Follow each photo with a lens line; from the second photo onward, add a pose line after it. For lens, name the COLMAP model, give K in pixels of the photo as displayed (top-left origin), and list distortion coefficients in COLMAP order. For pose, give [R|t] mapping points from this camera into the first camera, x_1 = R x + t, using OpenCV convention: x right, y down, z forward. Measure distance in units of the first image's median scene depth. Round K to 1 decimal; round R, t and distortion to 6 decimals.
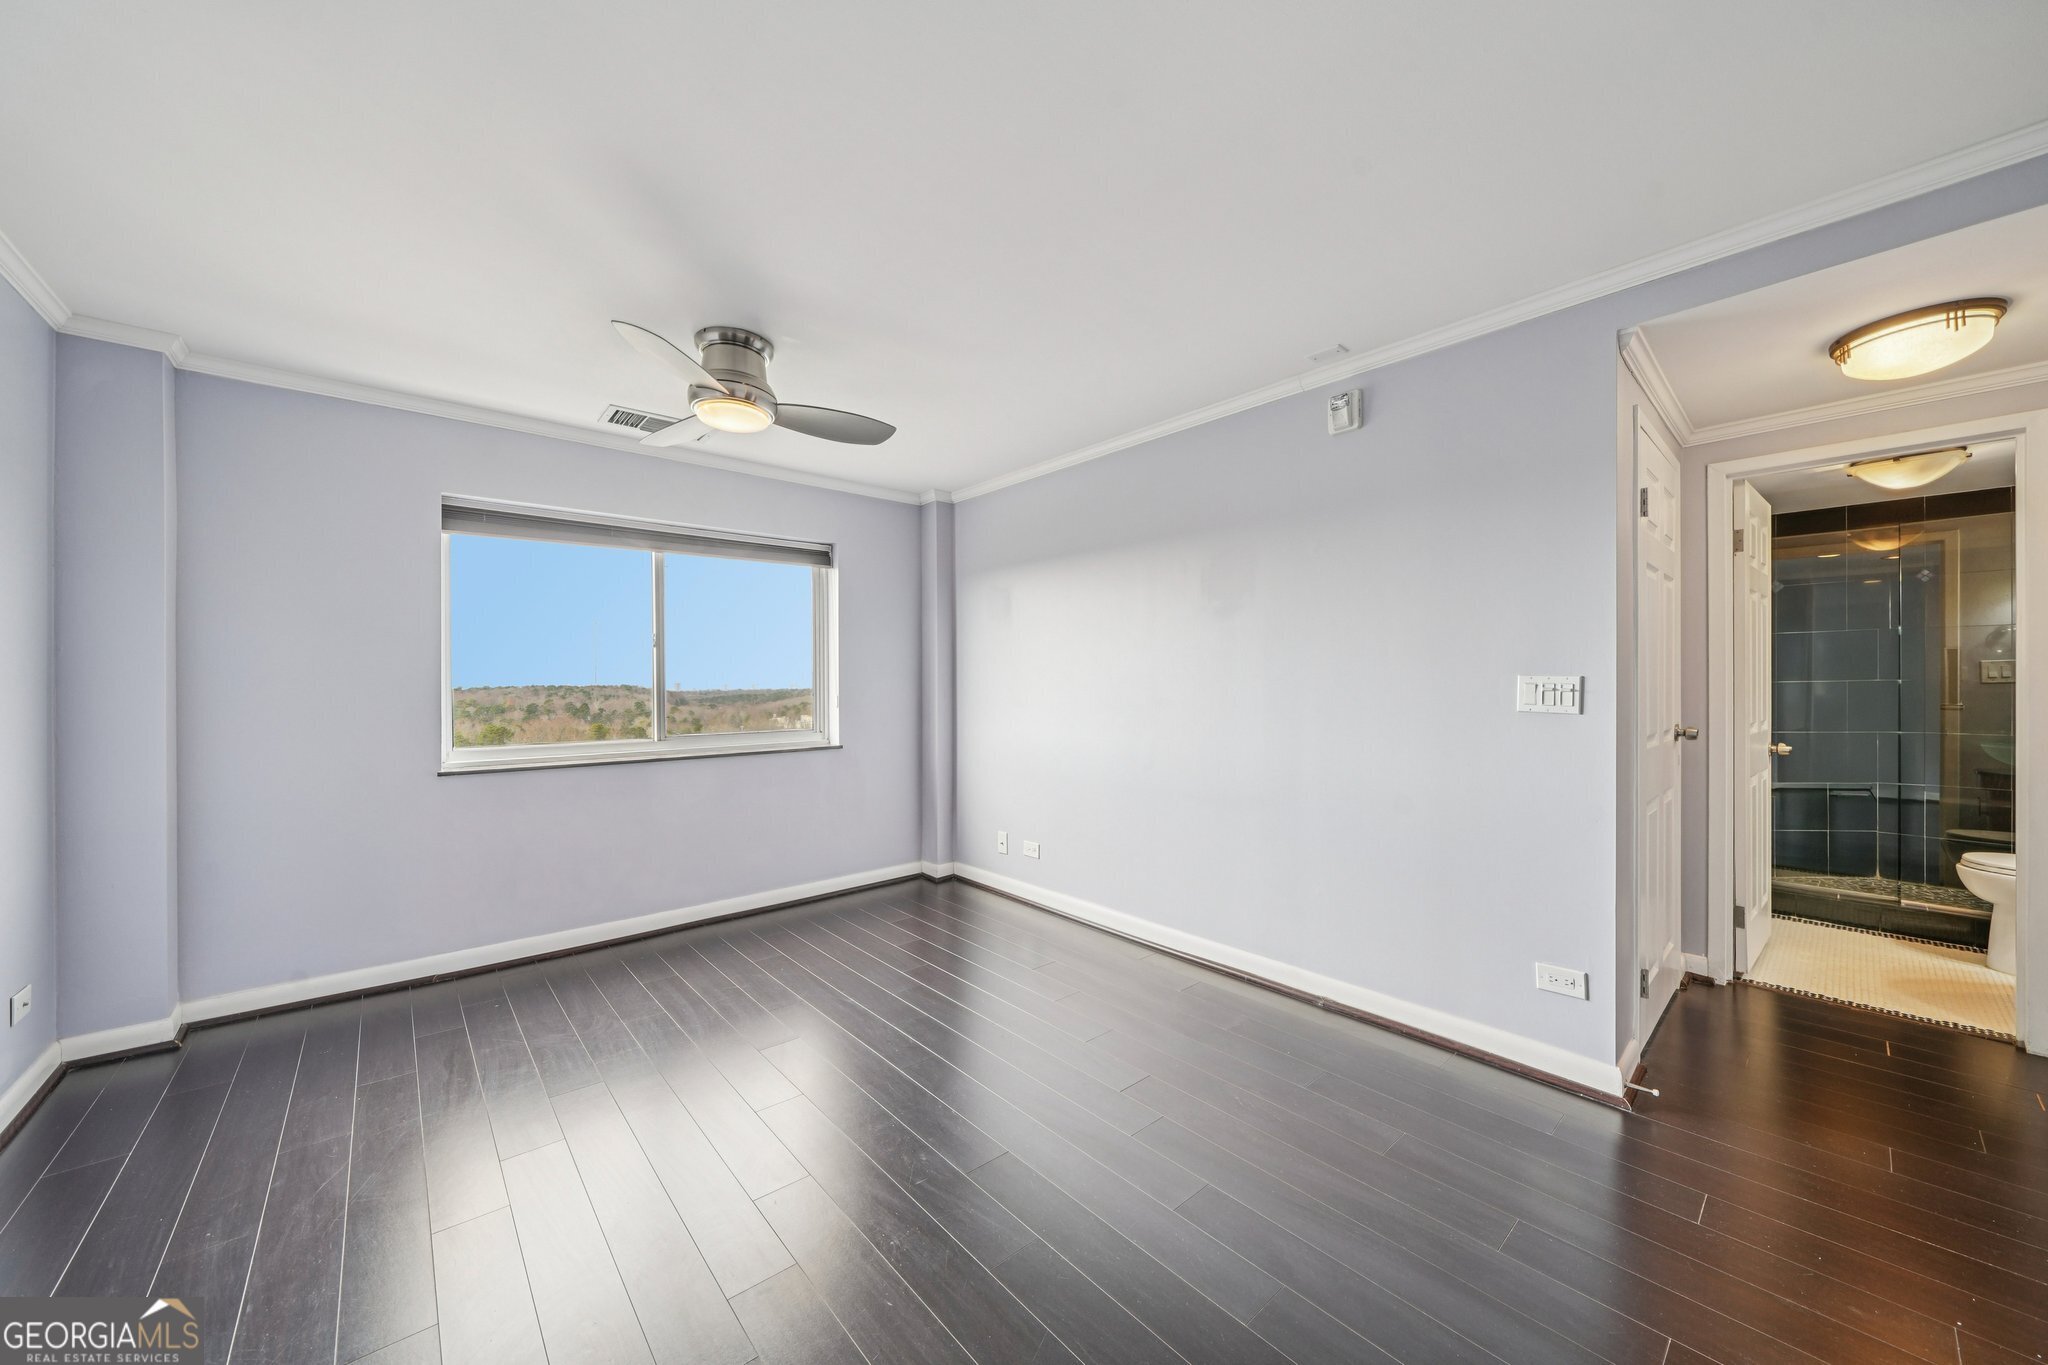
lens RADIAL K [[726.5, 0, 1036.2], [0, 726.5, 691.6], [0, 0, 1]] dist [-0.009338, 0.000592]
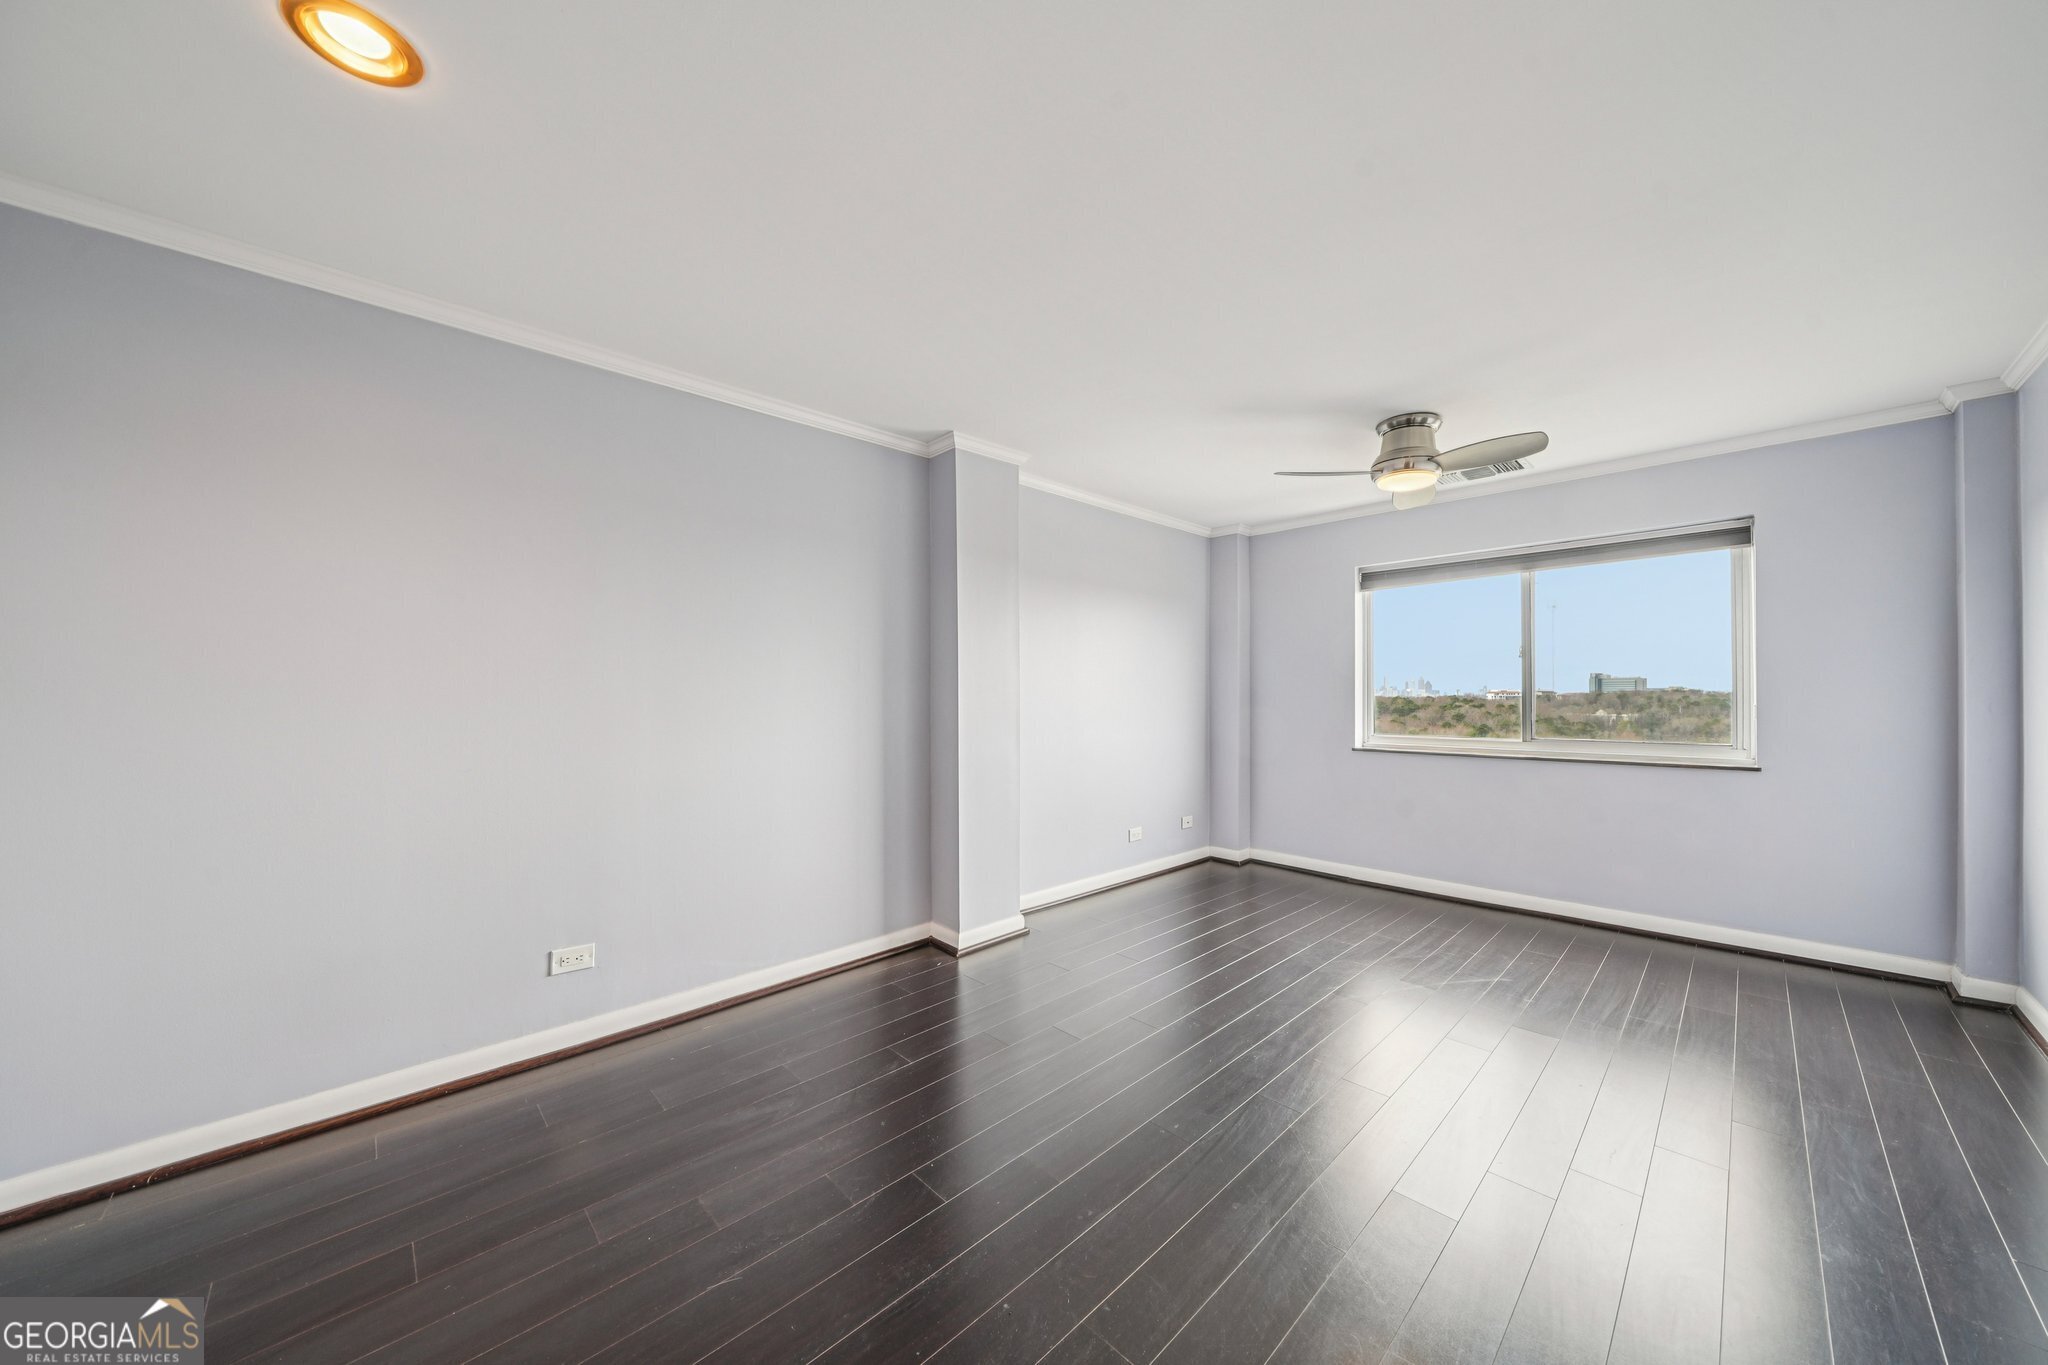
lens RADIAL K [[720.6, 0, 1021.6], [0, 720.6, 700.8], [0, 0, 1]] dist [-0.004414, 0.000267]
pose [[0.032223, 0.014566, -0.999375, 0.486526], [-0.007975, 0.999866, 0.014316, -0.004122], [0.999449, 0.007508, 0.032335, 0.166769]]
